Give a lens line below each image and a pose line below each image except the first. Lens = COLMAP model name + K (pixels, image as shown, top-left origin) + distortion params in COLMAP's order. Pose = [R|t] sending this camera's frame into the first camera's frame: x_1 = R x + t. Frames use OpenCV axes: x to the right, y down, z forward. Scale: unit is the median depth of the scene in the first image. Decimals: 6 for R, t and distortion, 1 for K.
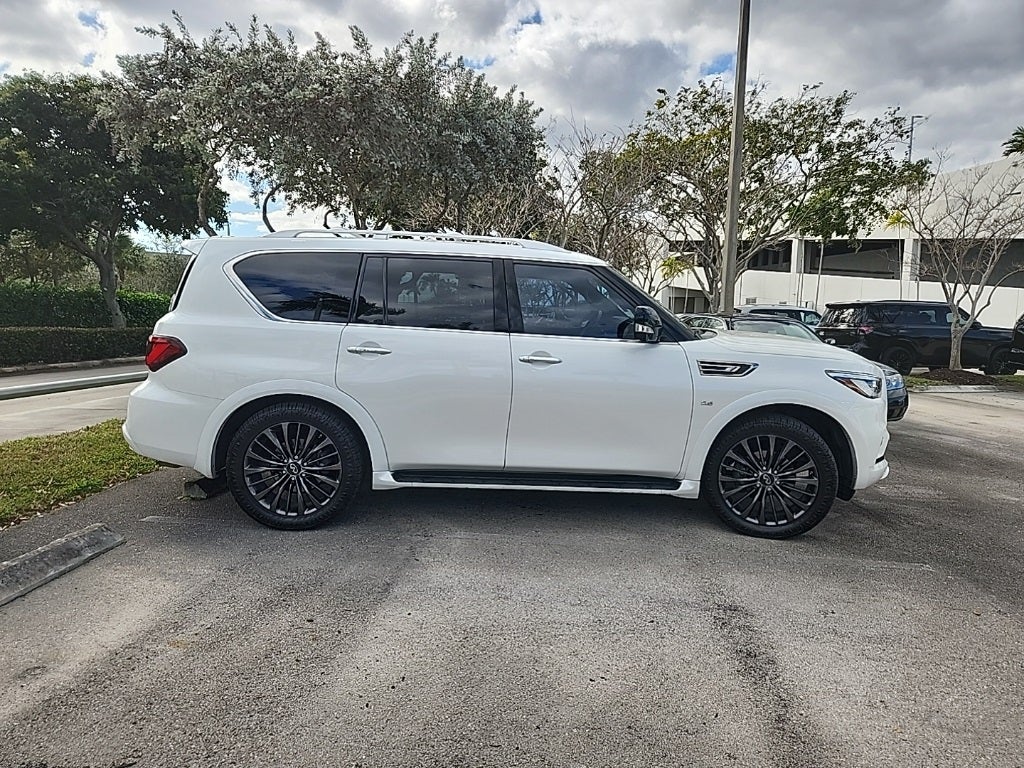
lens RADIAL K [[745.5, 0, 512.0], [0, 745.5, 384.0], [0, 0, 1]] dist [0.080754, -0.077612]
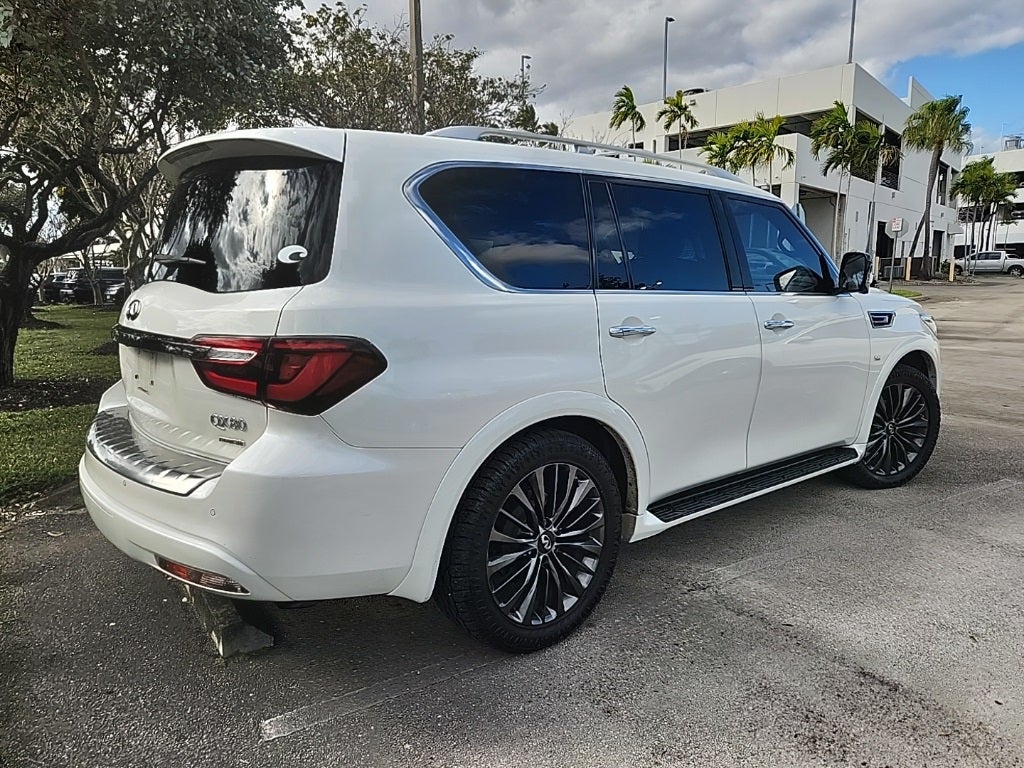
lens RADIAL K [[745.5, 0, 512.0], [0, 745.5, 384.0], [0, 0, 1]] dist [0.080754, -0.077612]
pose [[0.745801, -0.126155, 0.654115, -0.685208], [0.089672, 0.991980, 0.089076, -0.065474], [-0.660106, -0.007777, 0.751132, 0.578930]]
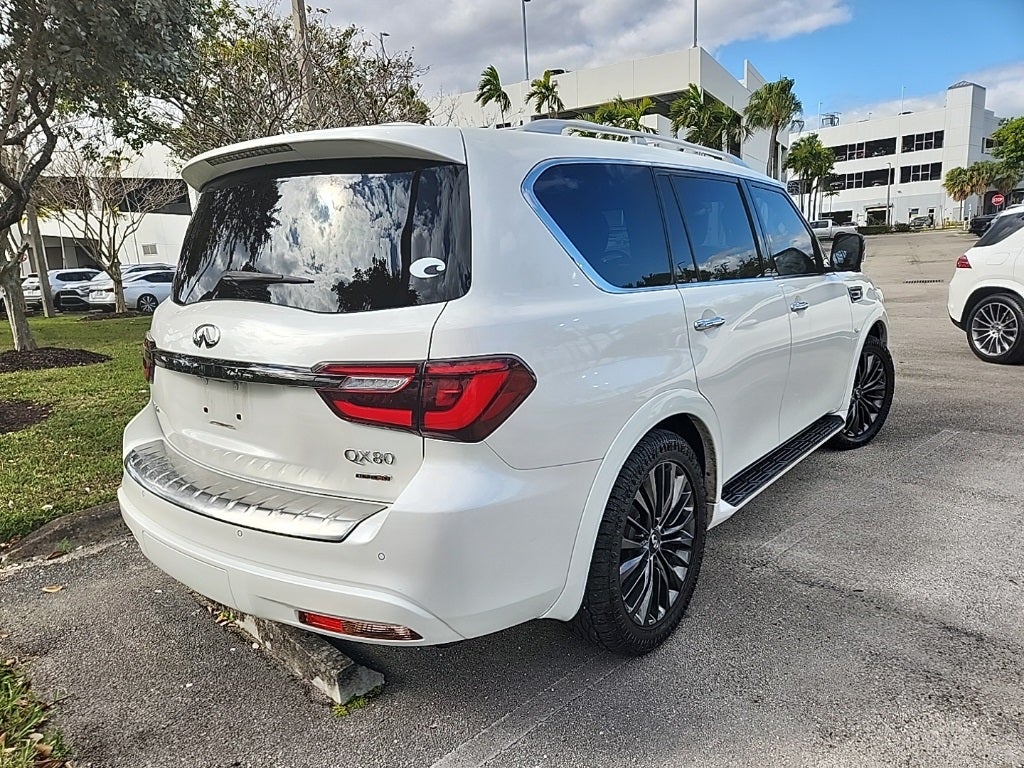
lens RADIAL K [[733.5, 0, 508.8], [0, 733.5, 389.8], [0, 0, 1]] dist [0.036278, -0.003747]
pose [[0.593988, -0.204024, 0.778173, -0.789370], [0.139130, 0.978783, 0.150422, -0.107055], [-0.792352, 0.018918, 0.609771, 0.740576]]
